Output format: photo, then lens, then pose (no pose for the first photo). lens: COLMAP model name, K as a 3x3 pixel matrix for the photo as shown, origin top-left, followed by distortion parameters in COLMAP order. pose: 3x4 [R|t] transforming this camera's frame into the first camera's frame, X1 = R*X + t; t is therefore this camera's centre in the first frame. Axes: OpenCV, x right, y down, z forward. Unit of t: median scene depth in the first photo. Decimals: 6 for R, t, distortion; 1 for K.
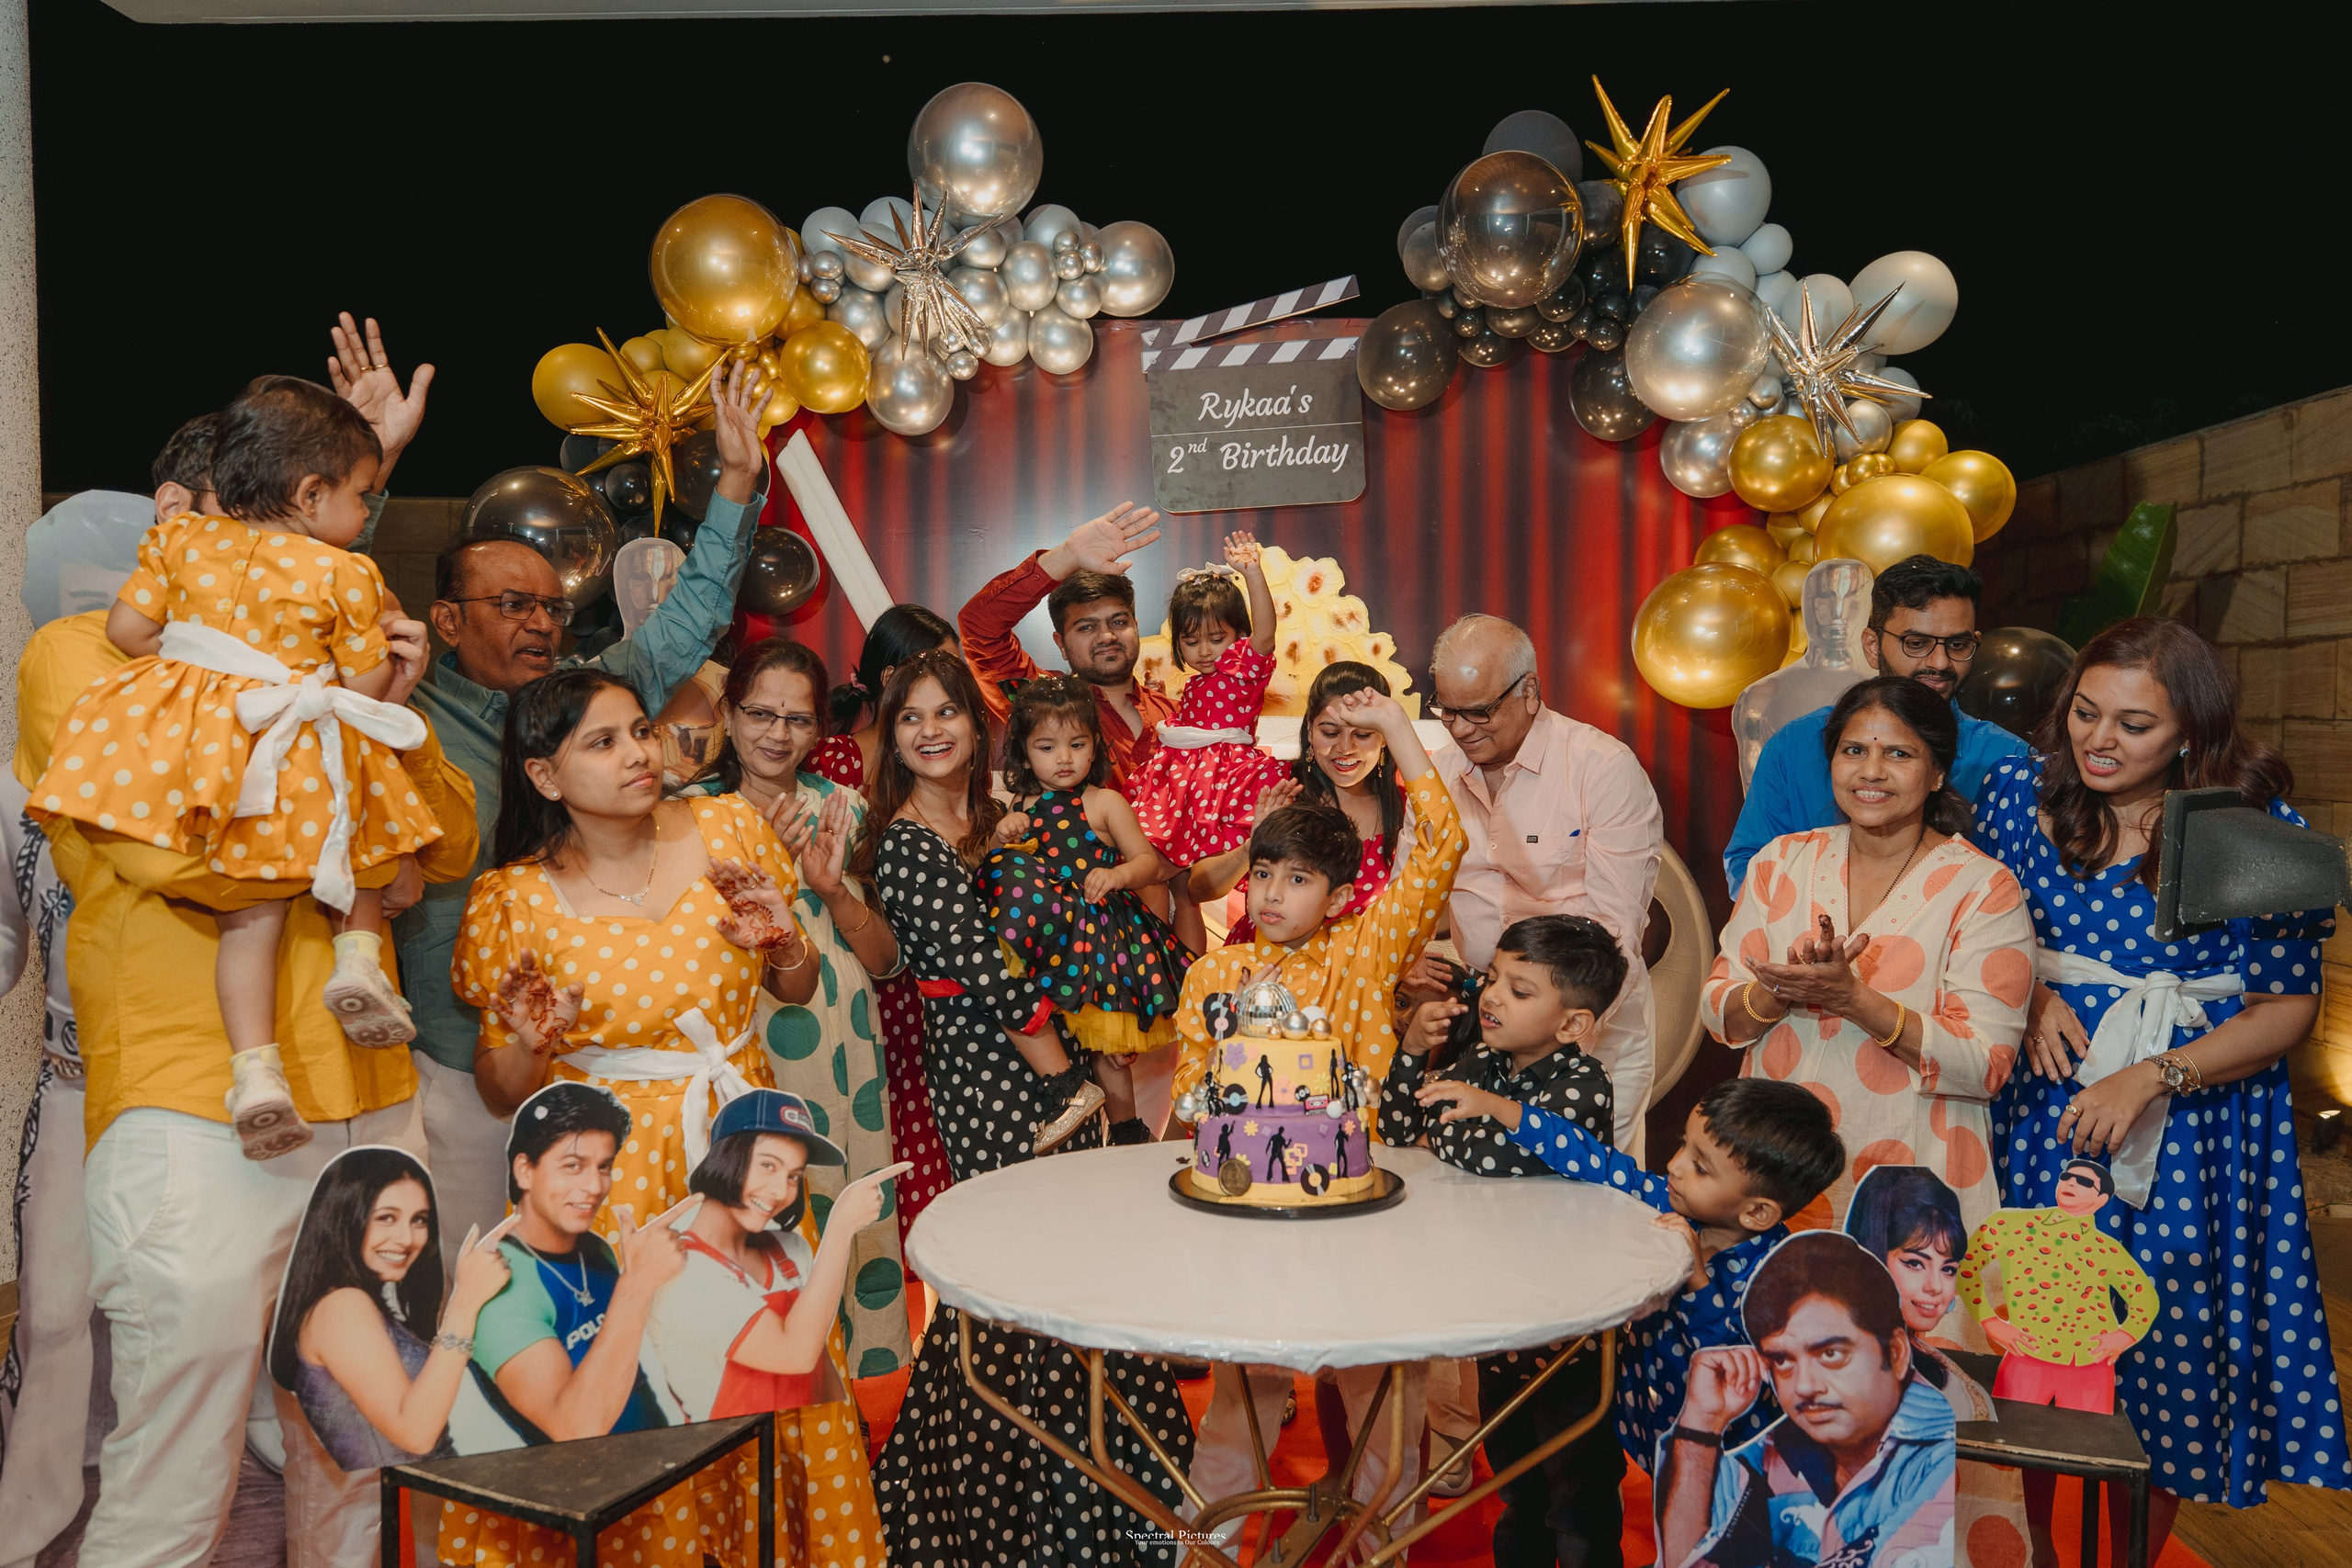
lens RADIAL K [[1717.7, 0, 1166.8], [0, 1717.7, 780.0], [0, 0, 1]] dist [0.009116, -0.003875]
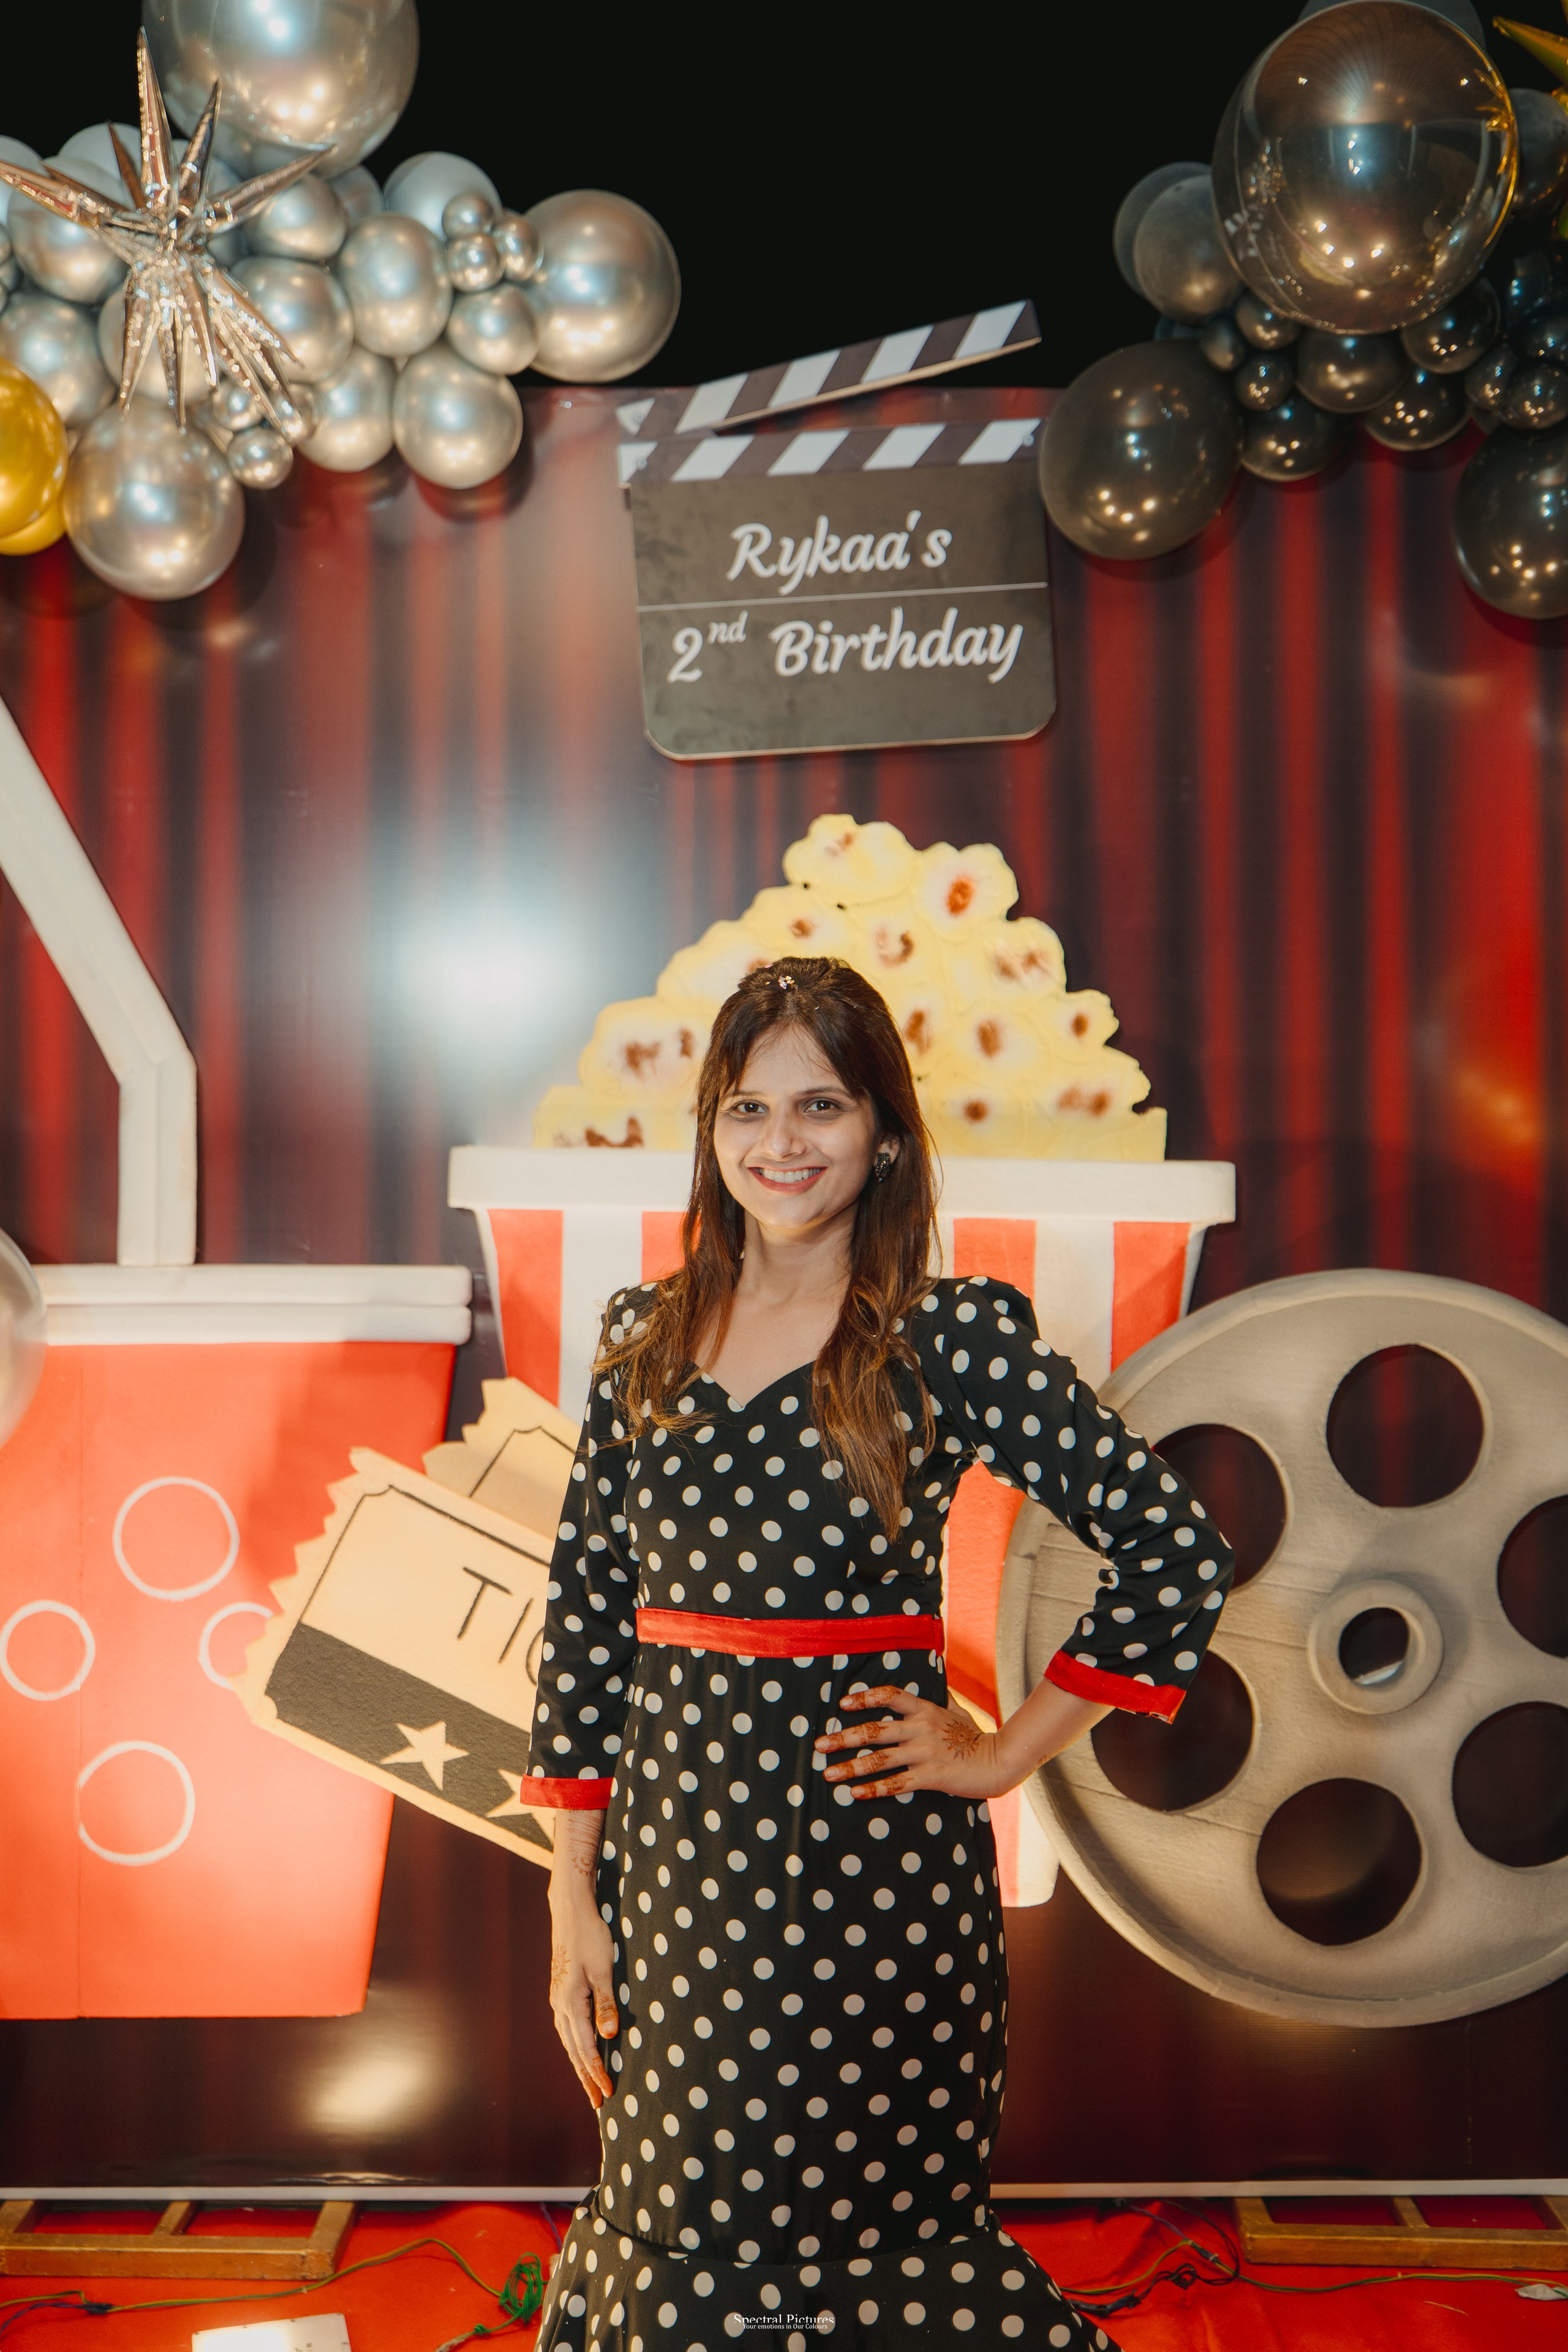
lens RADIAL K [[2287.3, 0, 764.7], [0, 2287.3, 1191.7], [0, 0, 1]] dist [0.017108, 0.000000]
pose [[0.998521, -0.003670, 0.054235, -0.009264], [0.005383, 0.999490, -0.031479, -0.005604], [-0.054092, 0.031725, 0.998032, 0.347568]]
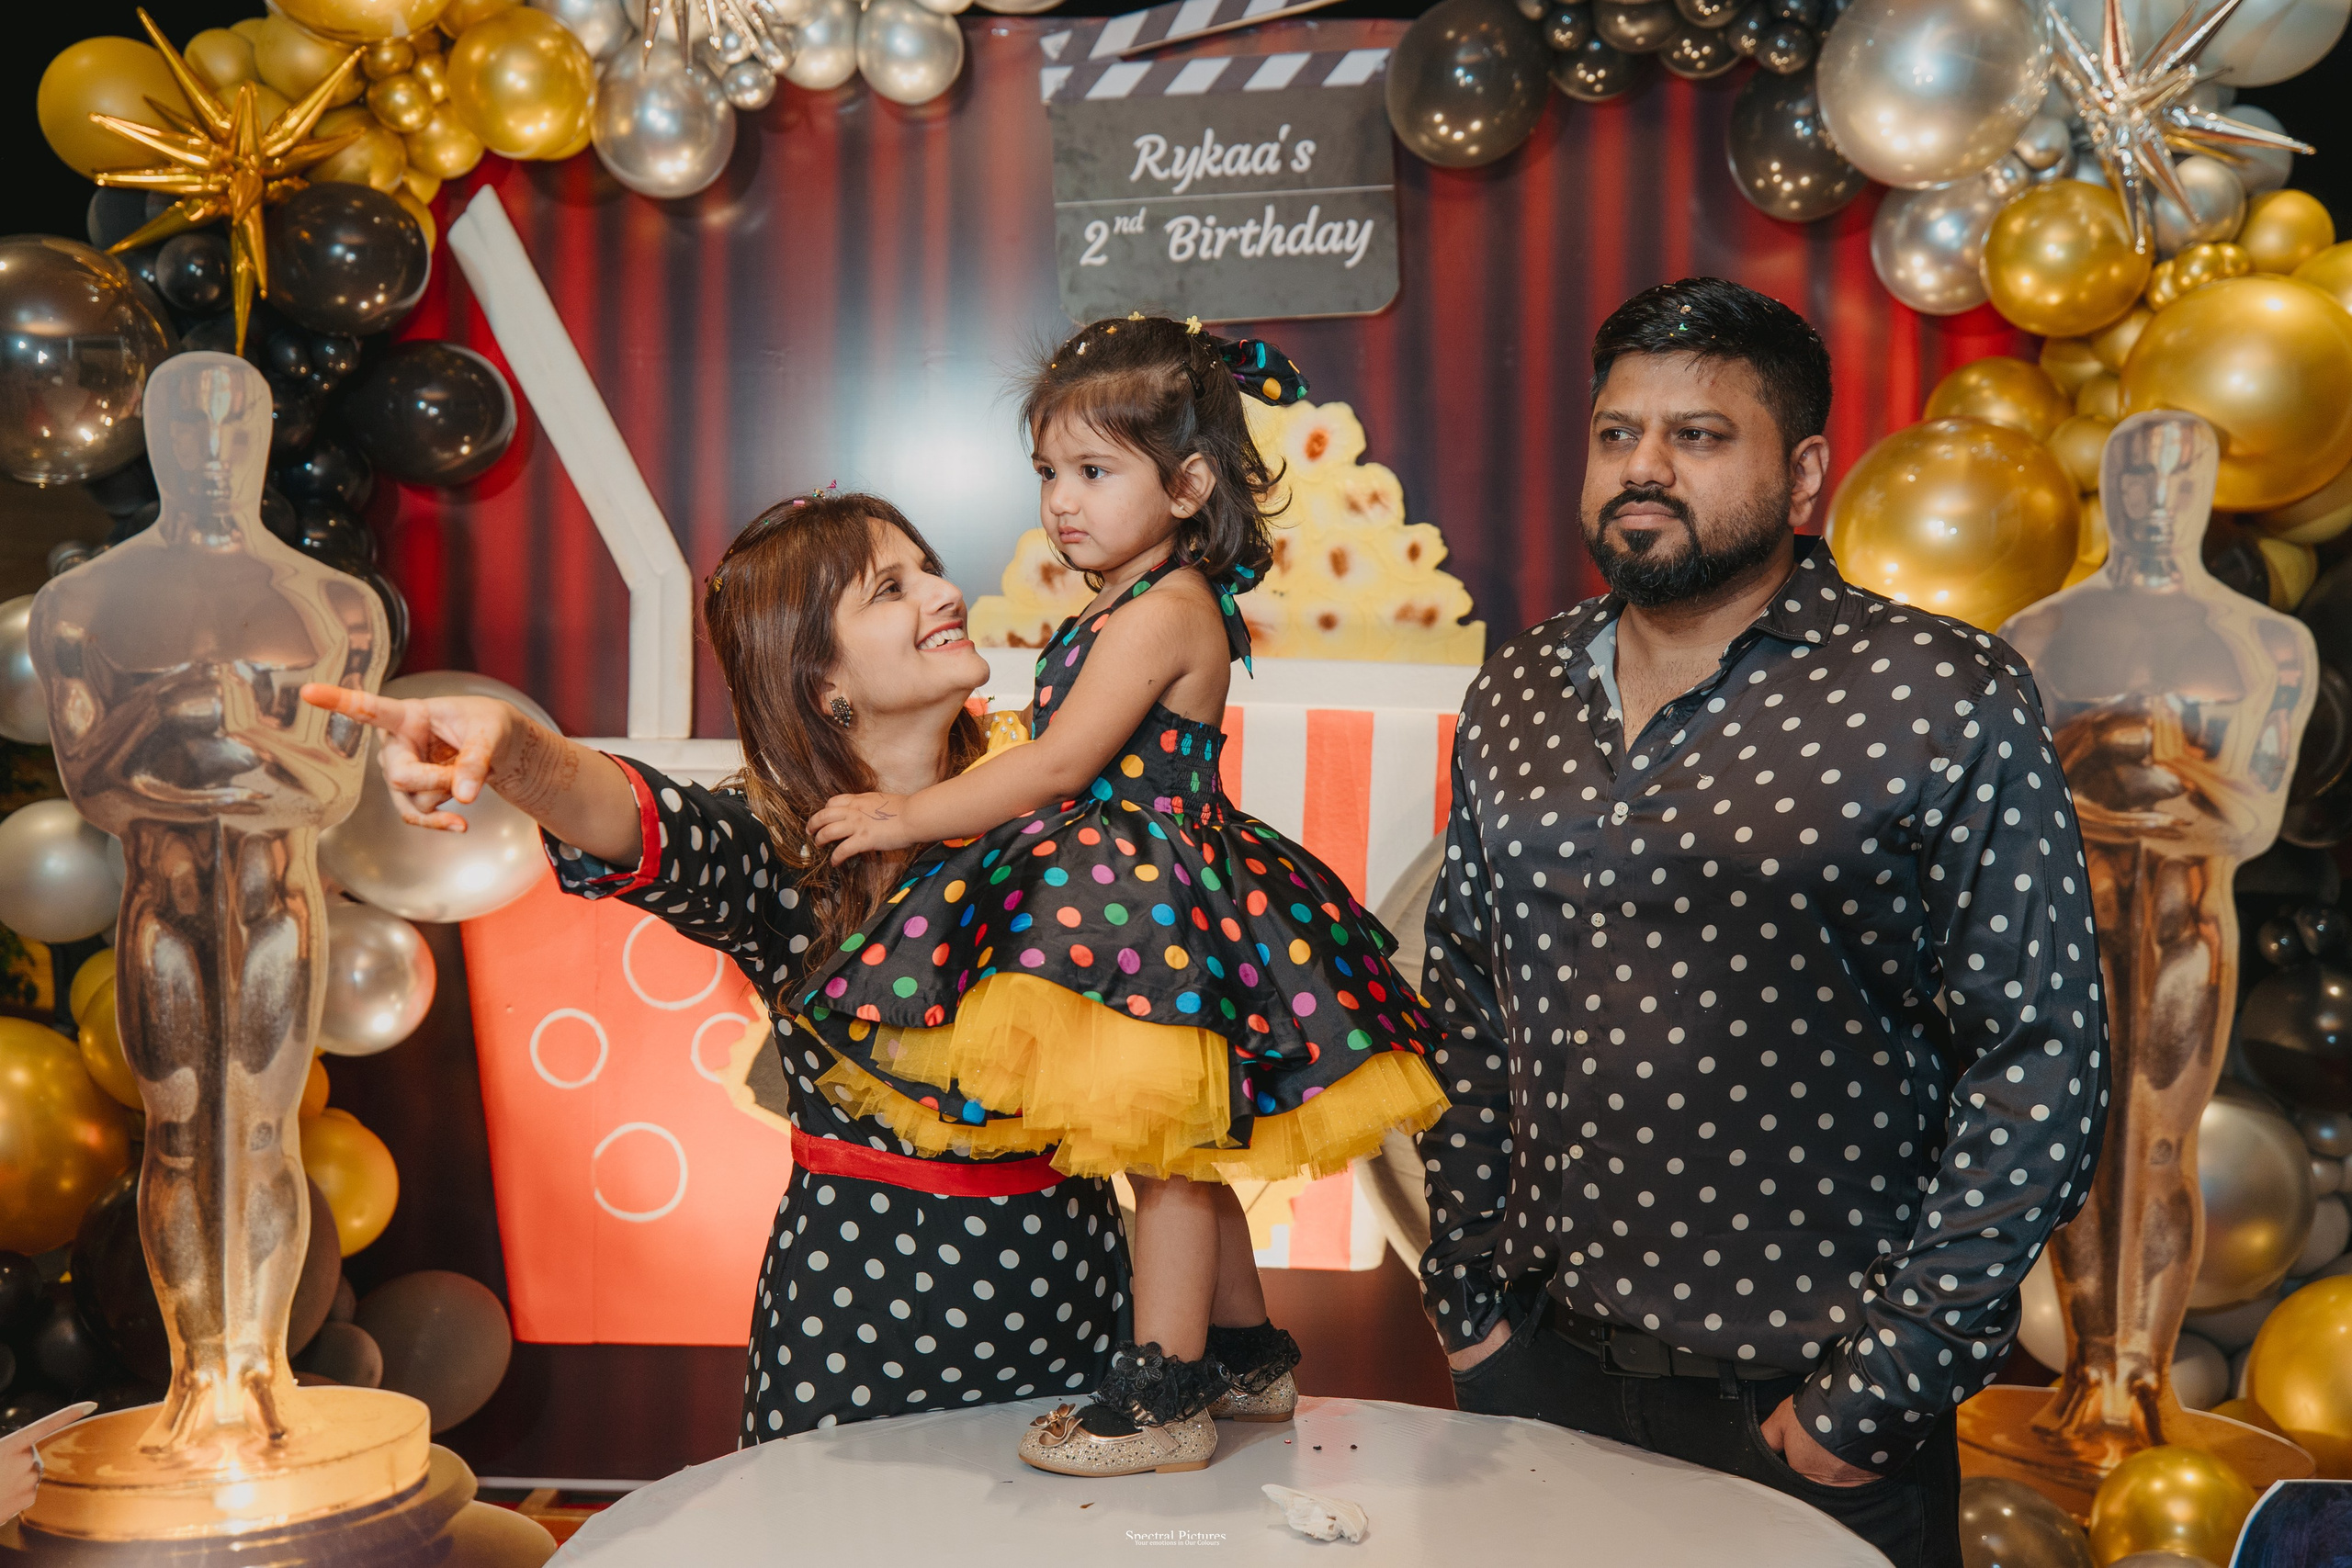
lens RADIAL K [[2502.2, 0, 1173.8], [0, 2502.2, 736.1], [0, 0, 1]] dist [0.014590, 0.000000]
pose [[0.999770, 0.009077, 0.019432, 0.019235], [-0.009007, 0.999953, -0.003667, -0.005444], [-0.019464, 0.003491, 0.999804, 0.101625]]
